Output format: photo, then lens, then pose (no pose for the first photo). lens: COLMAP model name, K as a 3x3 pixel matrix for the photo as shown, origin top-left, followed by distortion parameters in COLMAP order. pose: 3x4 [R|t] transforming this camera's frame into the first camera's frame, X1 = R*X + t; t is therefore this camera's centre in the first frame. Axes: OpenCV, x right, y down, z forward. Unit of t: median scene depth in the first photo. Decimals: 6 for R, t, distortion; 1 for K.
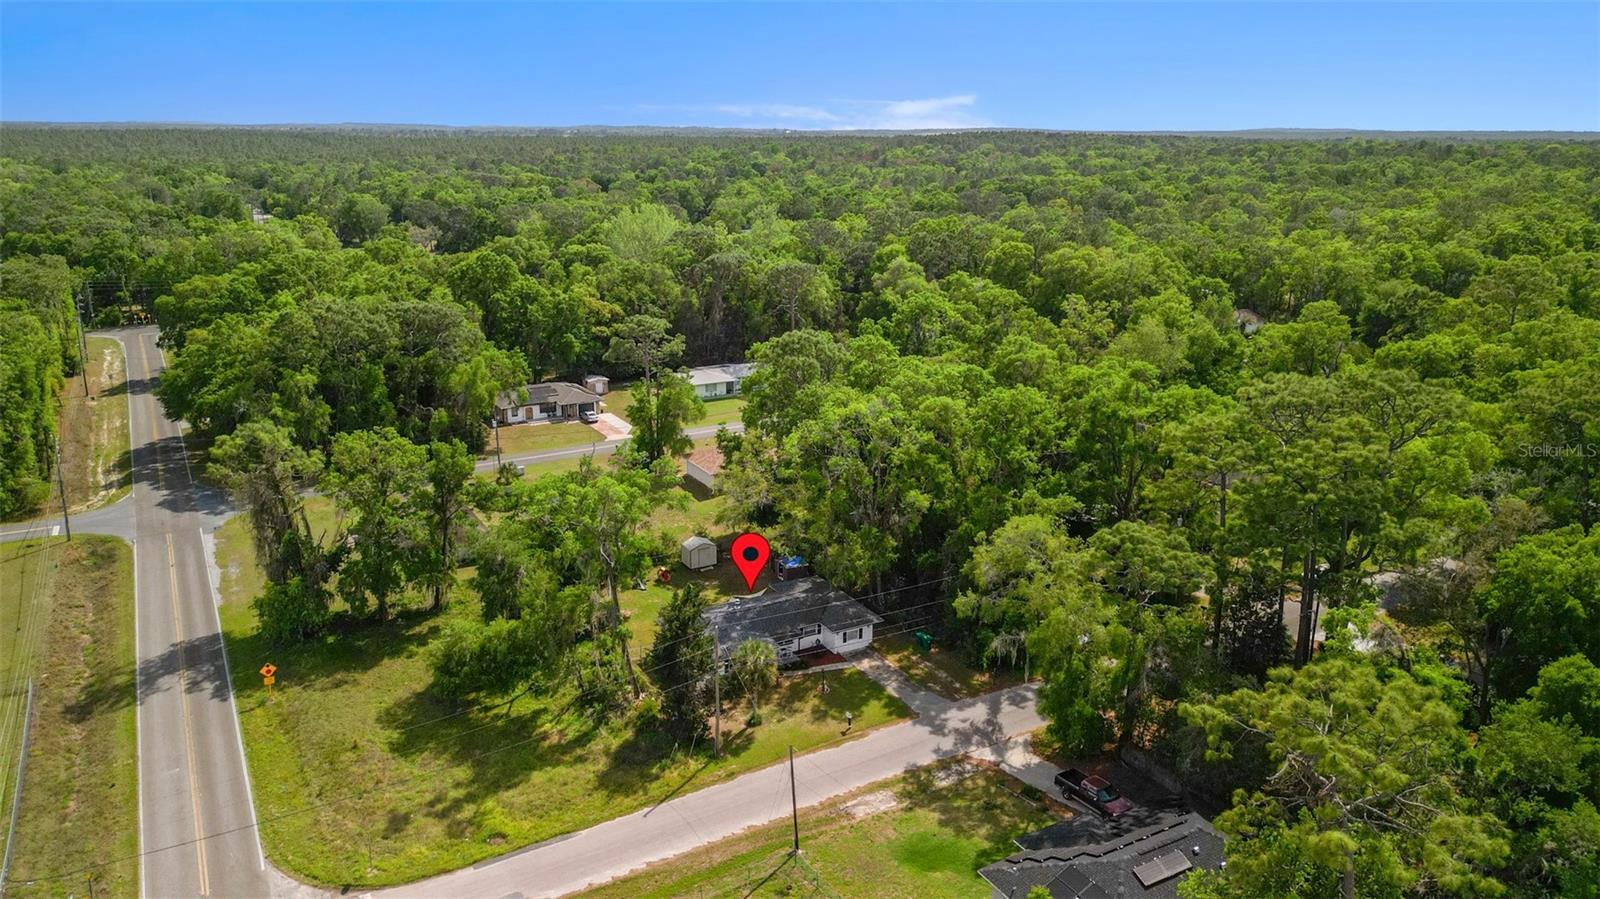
lens RADIAL K [[1118.0, 0, 797.0], [0, 1118.0, 441.9], [0, 0, 1]] dist [0.077014, -0.070505]
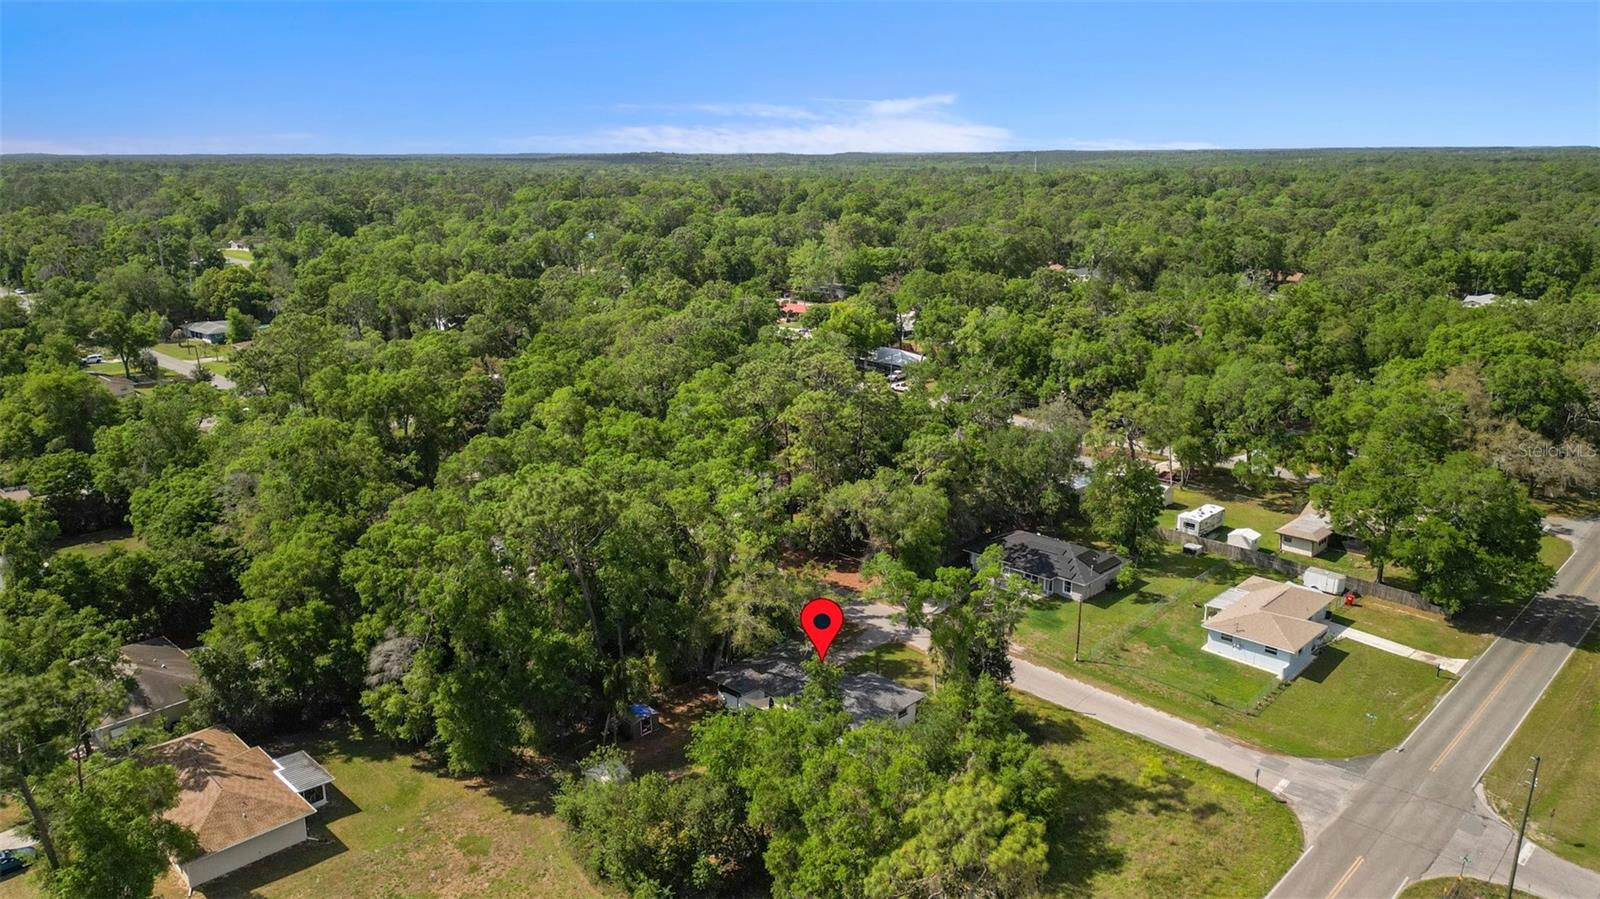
lens RADIAL K [[1118.0, 0, 797.0], [0, 1118.0, 441.9], [0, 0, 1]] dist [0.077014, -0.070505]
pose [[-0.282413, -0.240433, 0.928674, -1.014793], [0.260284, 0.912560, 0.315414, -0.421738], [-0.923307, 0.330796, -0.195138, 1.209292]]
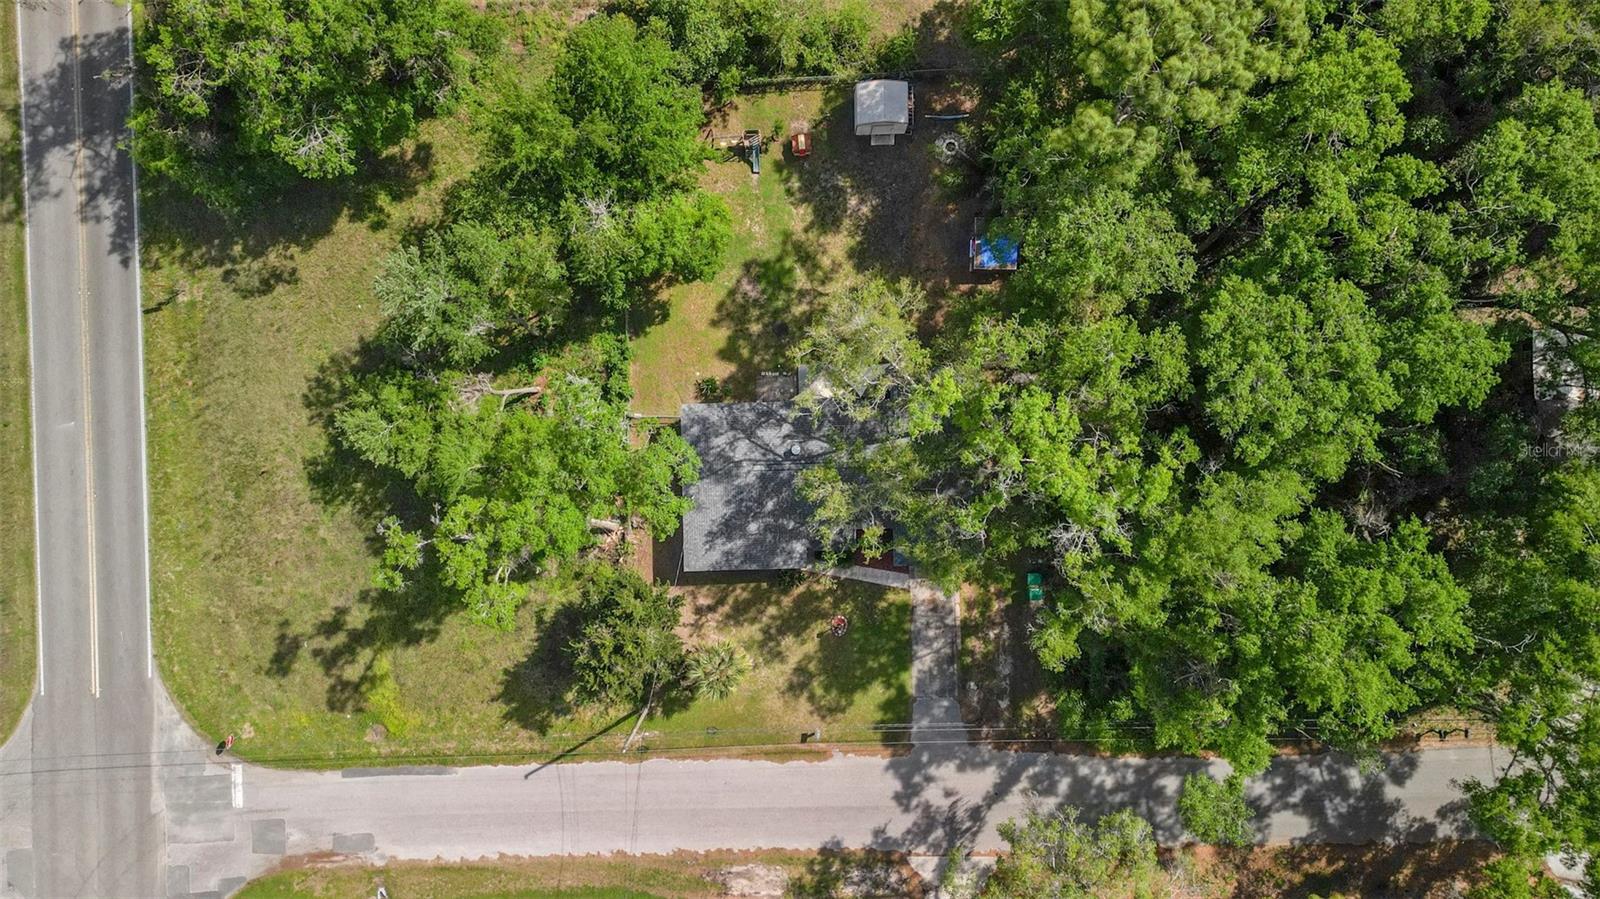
lens RADIAL K [[1126.0, 0, 801.3], [0, 1126.0, 435.4], [0, 0, 1]] dist [0.076725, -0.062587]
pose [[0.881802, 0.471604, 0.003709, -0.058689], [-0.128810, 0.233268, 0.963843, -0.516849], [0.453687, -0.850397, 0.266444, 0.873799]]
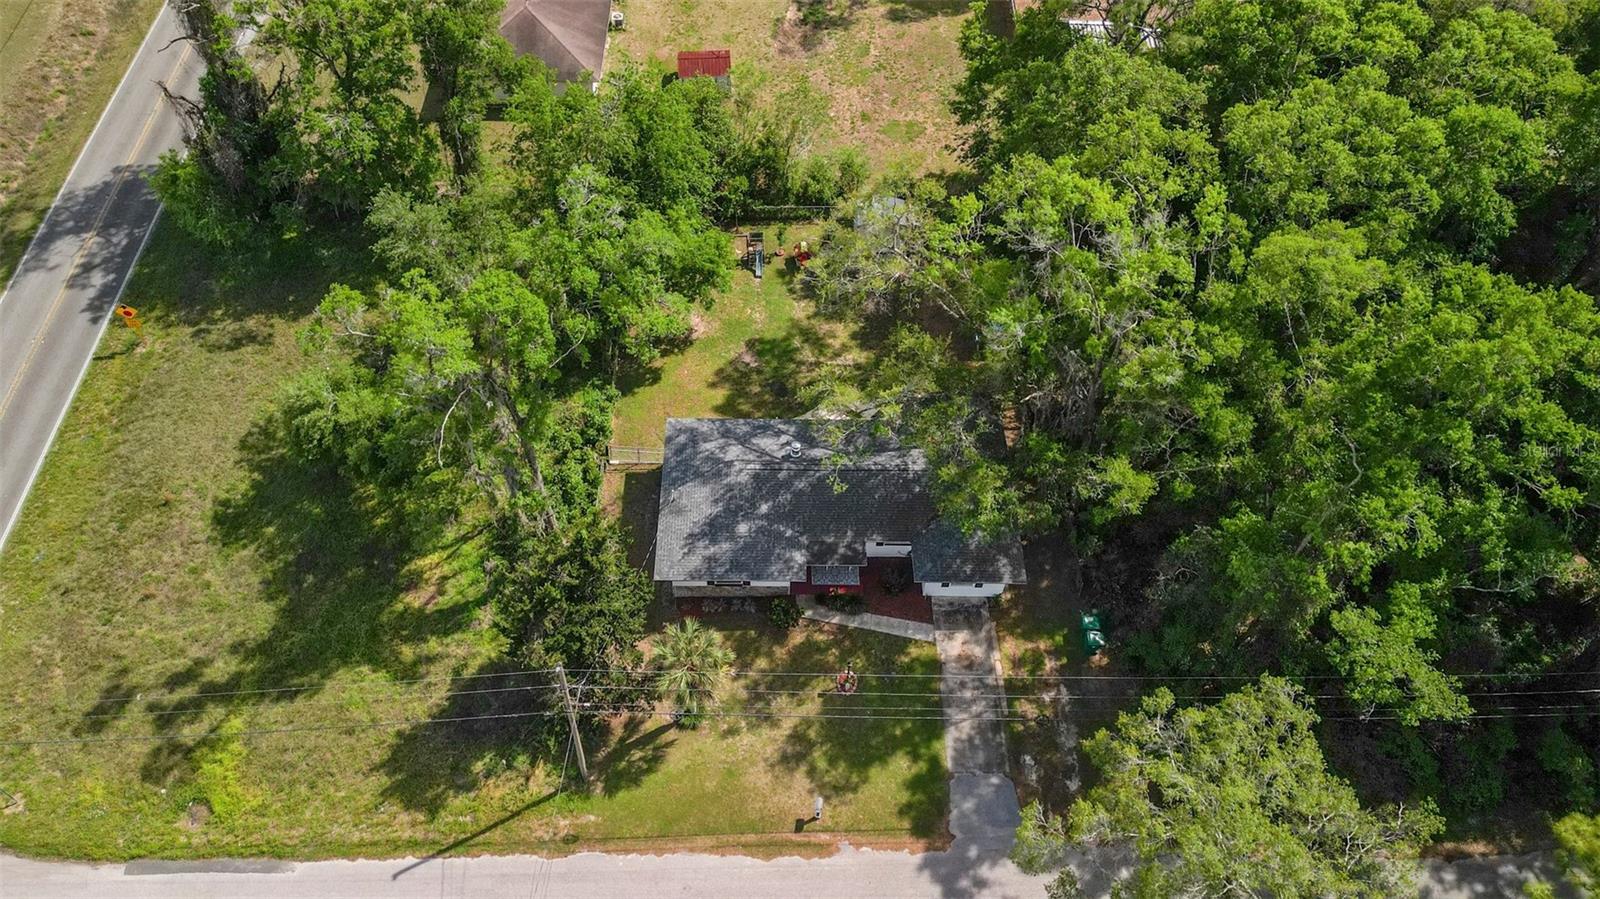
lens RADIAL K [[1153.5, 0, 796.7], [0, 1153.5, 461.5], [0, 0, 1]] dist [0.065851, -0.046077]
pose [[0.874792, 0.398611, -0.275405, 0.116445], [-0.152639, 0.766231, 0.624173, -0.225522], [0.459826, -0.503984, 0.731136, 0.597472]]
